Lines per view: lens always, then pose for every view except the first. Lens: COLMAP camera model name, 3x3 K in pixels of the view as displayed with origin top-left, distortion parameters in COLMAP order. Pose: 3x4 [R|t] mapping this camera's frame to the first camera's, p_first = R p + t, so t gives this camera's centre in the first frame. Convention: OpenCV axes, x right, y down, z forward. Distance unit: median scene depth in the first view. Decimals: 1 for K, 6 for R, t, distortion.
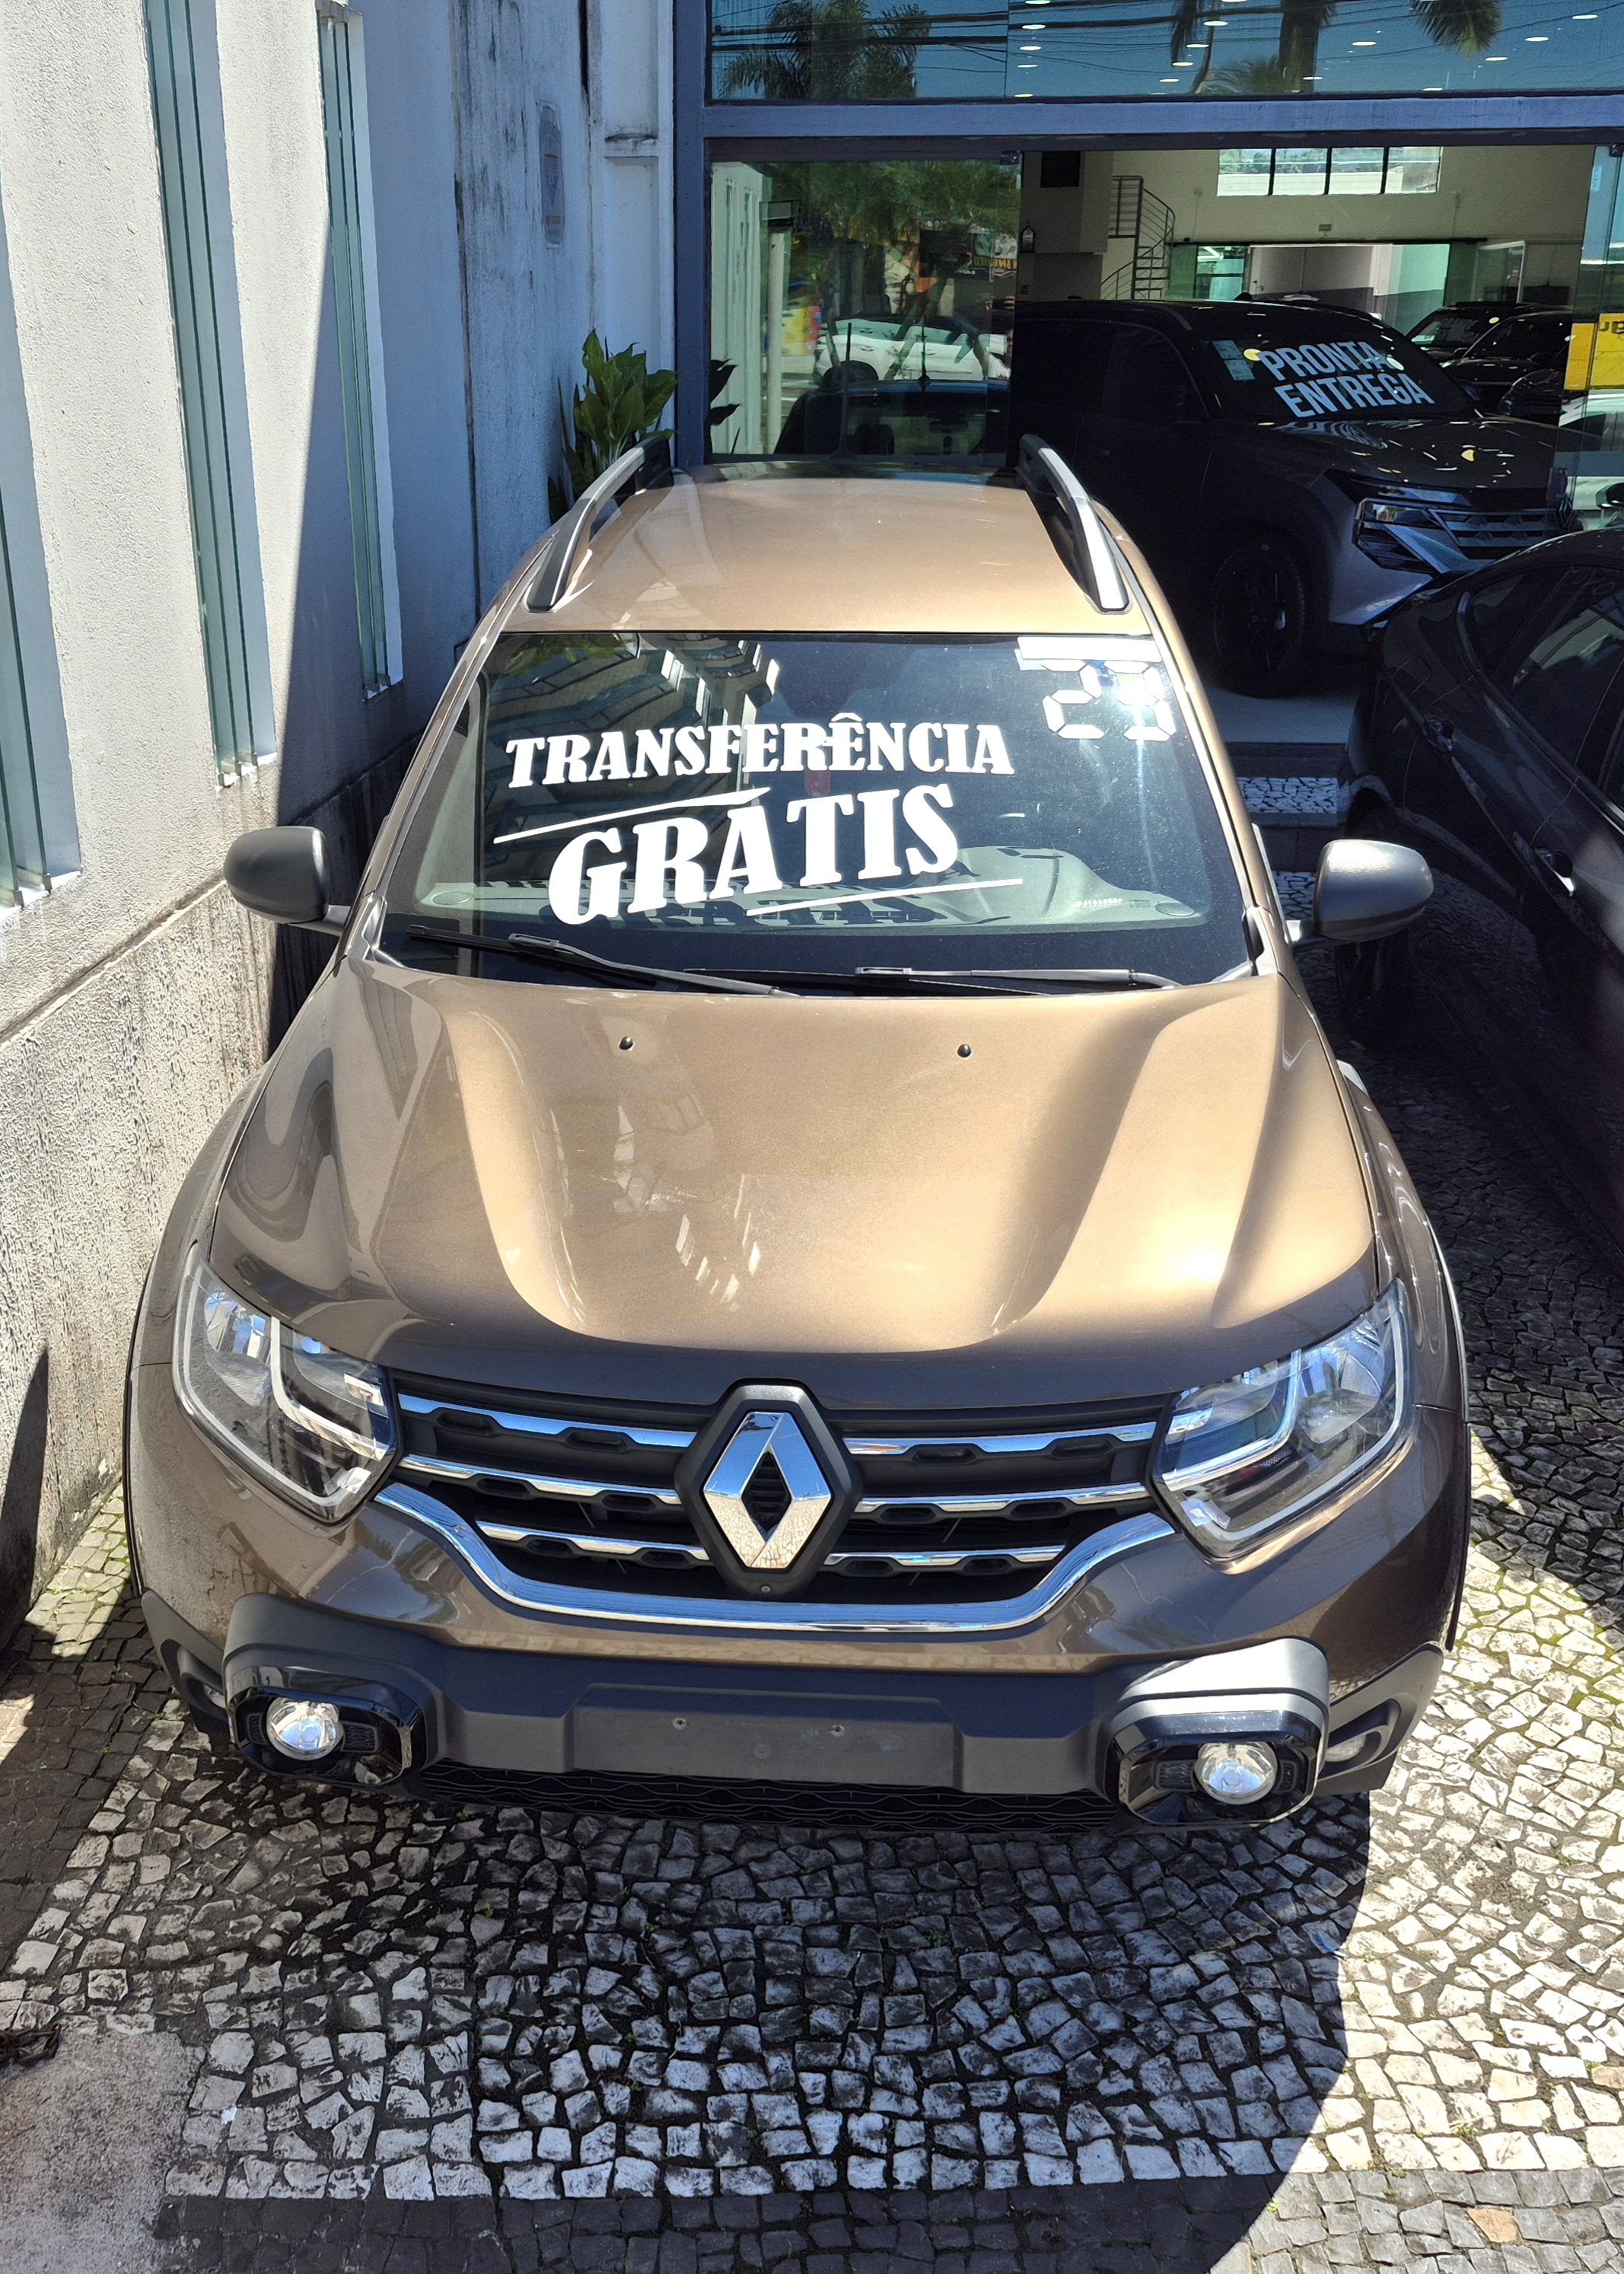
lens RADIAL K [[2119.2, 0, 745.7], [0, 2119.2, 1077.0], [0, 0, 1]] dist [0.037636, 0.000000]
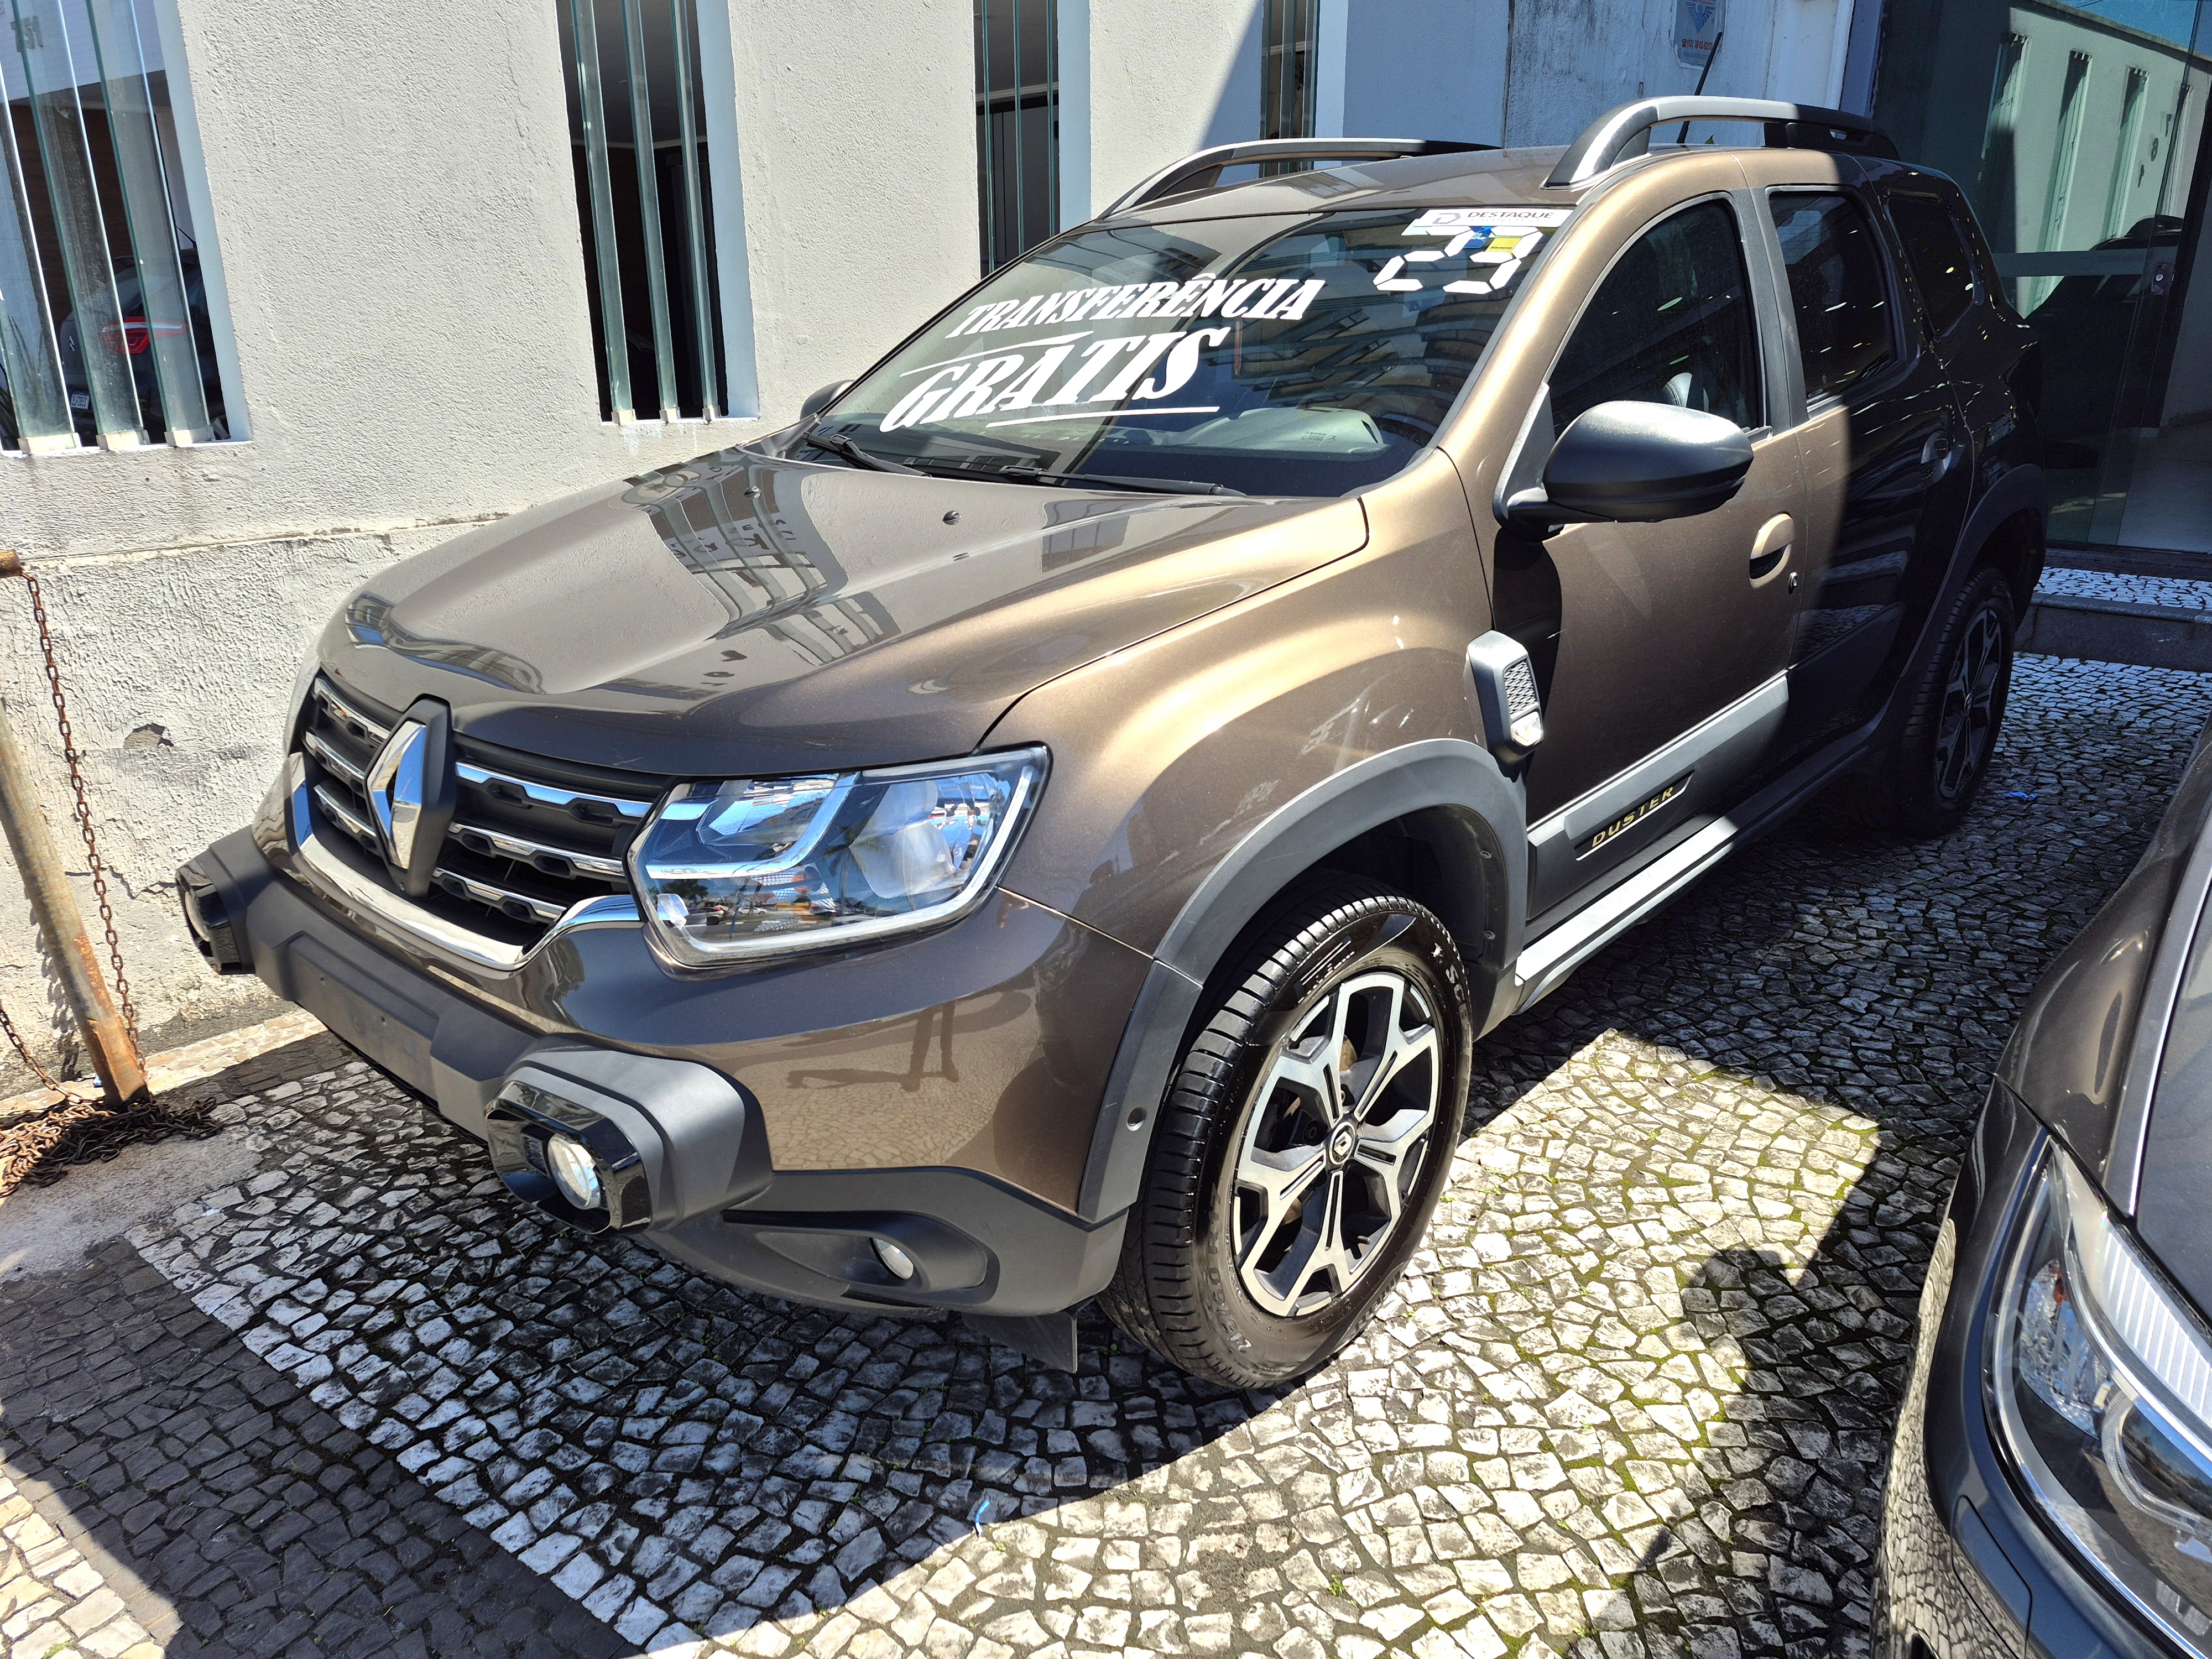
lens RADIAL K [[1551.4, 0, 1083.0], [0, 1551.4, 810.2], [0, 0, 1]] dist [0.027000, -0.005346]
pose [[0.772434, 0.188123, -0.606594, 0.671870], [-0.205416, 0.977787, 0.041665, 0.086712], [0.600958, 0.092421, 0.793919, 0.504353]]
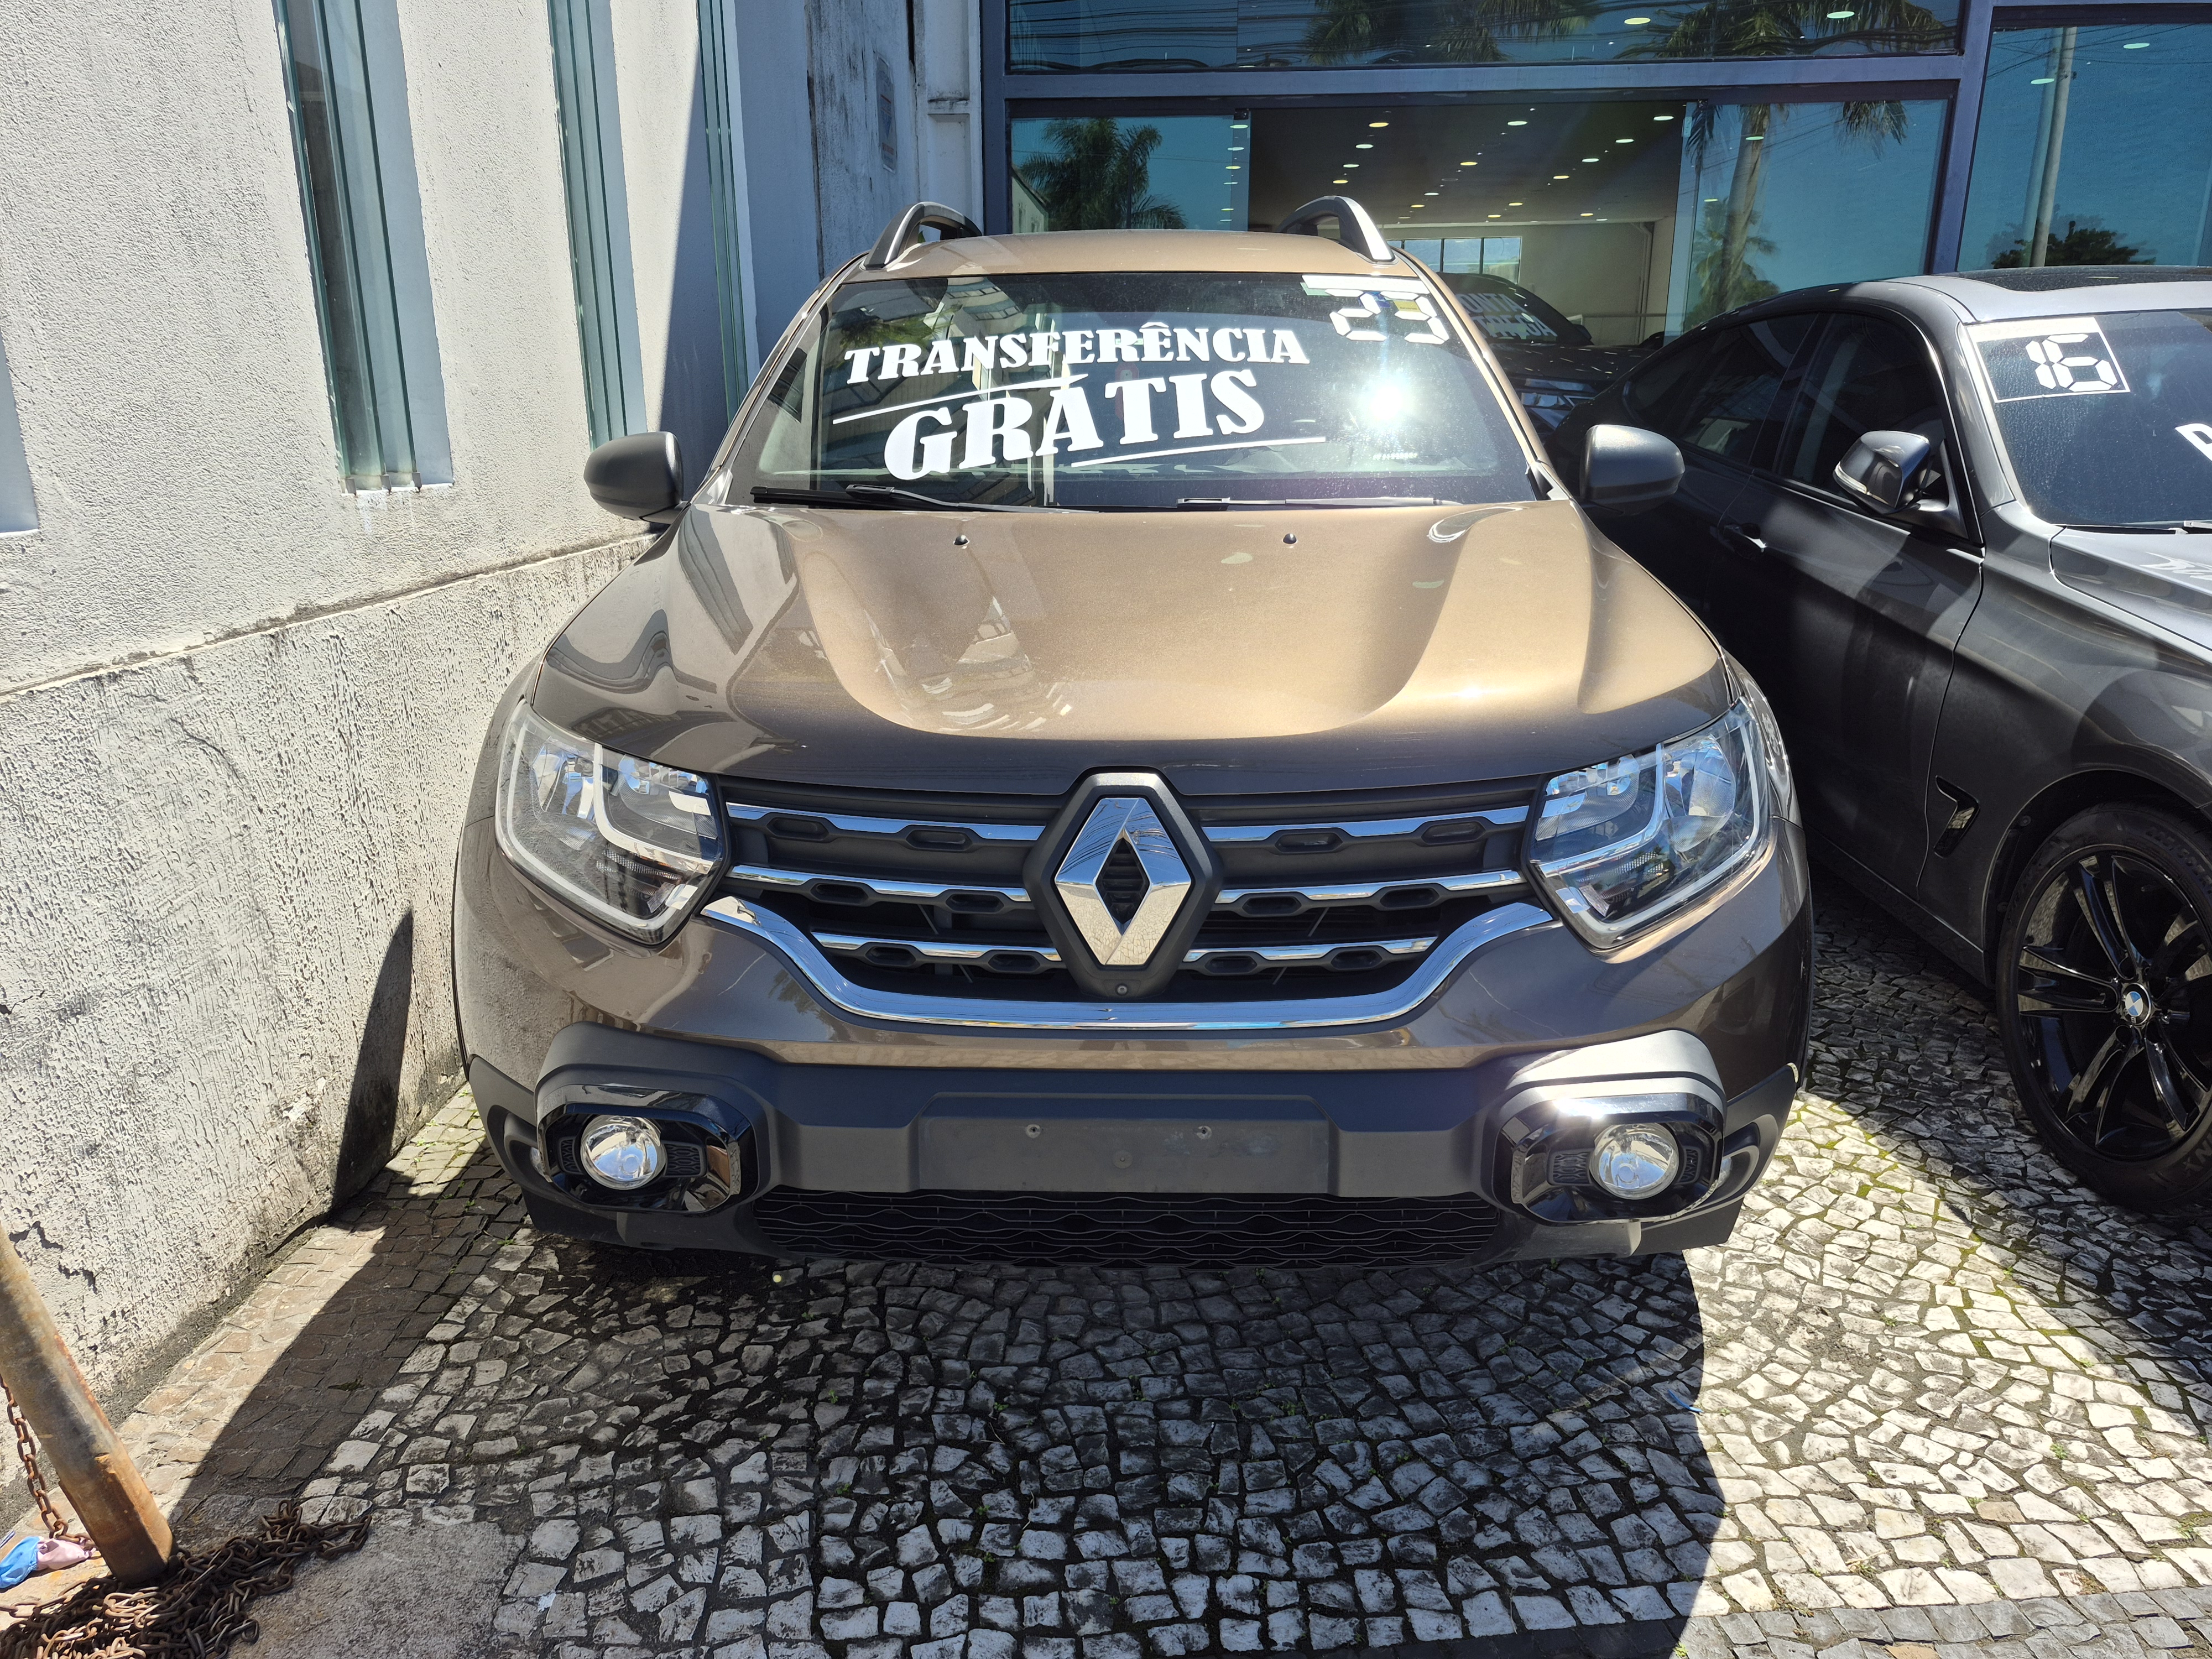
lens RADIAL K [[1551.4, 0, 1101.7], [0, 1551.4, 821.7], [0, 0, 1]] dist [0.027000, -0.005346]
pose [[0.998989, -0.016608, 0.041777, -0.023907], [0.019570, 0.997246, -0.071536, 0.191612], [-0.040474, 0.072281, 0.996563, 0.278857]]
